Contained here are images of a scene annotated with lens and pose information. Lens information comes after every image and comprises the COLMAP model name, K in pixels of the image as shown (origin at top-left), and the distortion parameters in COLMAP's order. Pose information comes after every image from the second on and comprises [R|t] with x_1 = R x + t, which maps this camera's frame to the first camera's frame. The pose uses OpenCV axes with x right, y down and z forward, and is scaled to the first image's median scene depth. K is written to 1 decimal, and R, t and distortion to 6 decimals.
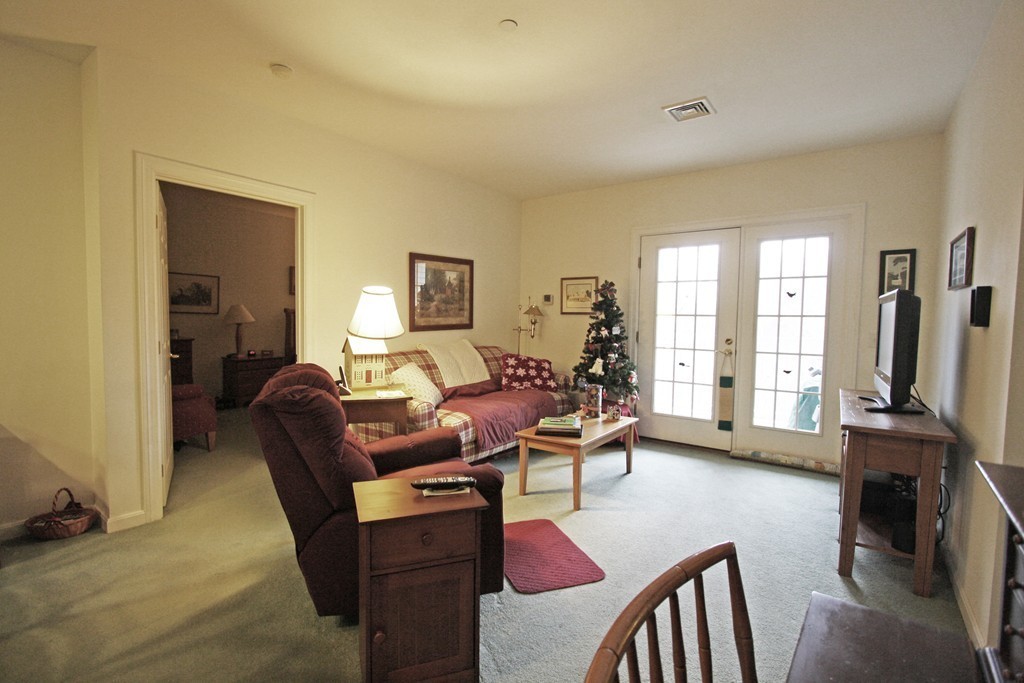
lens RADIAL K [[476.0, 0, 505.6], [0, 476.0, 347.7], [0, 0, 1]] dist [-0.012253, 0.001245]
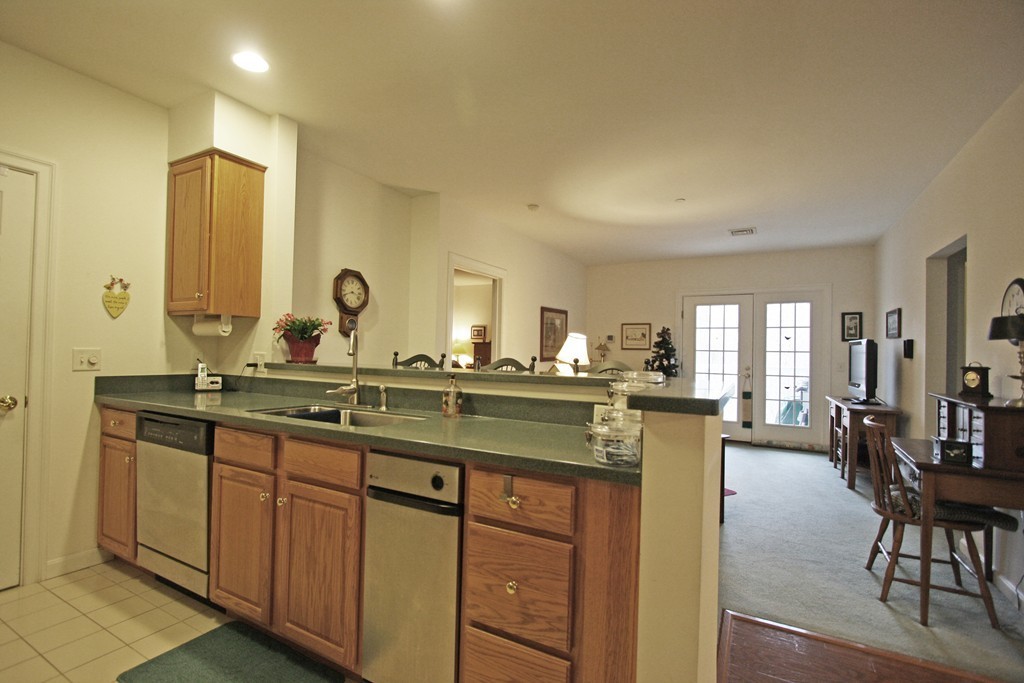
lens RADIAL K [[476.0, 0, 505.6], [0, 476.0, 347.7], [0, 0, 1]] dist [-0.012253, 0.001245]
pose [[0.991857, 0.004376, 0.127278, -0.502270], [0.004225, 0.997729, -0.067230, 0.020039], [-0.127283, 0.067221, 0.989586, -0.413414]]
